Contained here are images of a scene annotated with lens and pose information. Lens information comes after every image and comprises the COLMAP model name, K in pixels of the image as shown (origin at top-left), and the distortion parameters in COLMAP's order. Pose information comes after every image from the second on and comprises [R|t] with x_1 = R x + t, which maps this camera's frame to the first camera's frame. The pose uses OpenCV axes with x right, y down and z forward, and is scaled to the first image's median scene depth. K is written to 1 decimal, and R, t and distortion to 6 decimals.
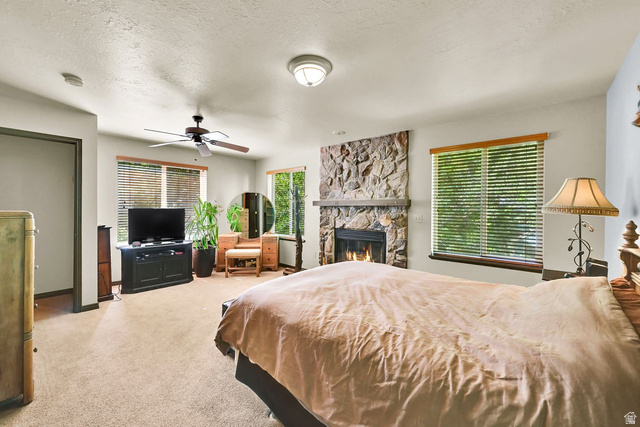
lens RADIAL K [[261.9, 0, 319.5], [0, 261.9, 209.2], [0, 0, 1]] dist [0.000729, -0.000031]
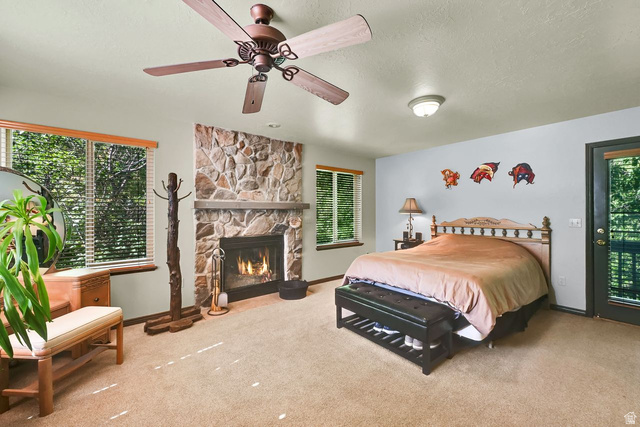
lens RADIAL K [[261.9, 0, 319.5], [0, 261.9, 209.2], [0, 0, 1]] dist [0.000729, -0.000031]
pose [[0.188090, 0.003208, 0.982147, -0.690488], [0.005672, 0.999974, -0.004353, -0.006616], [-0.982135, 0.006389, 0.188067, 0.627745]]
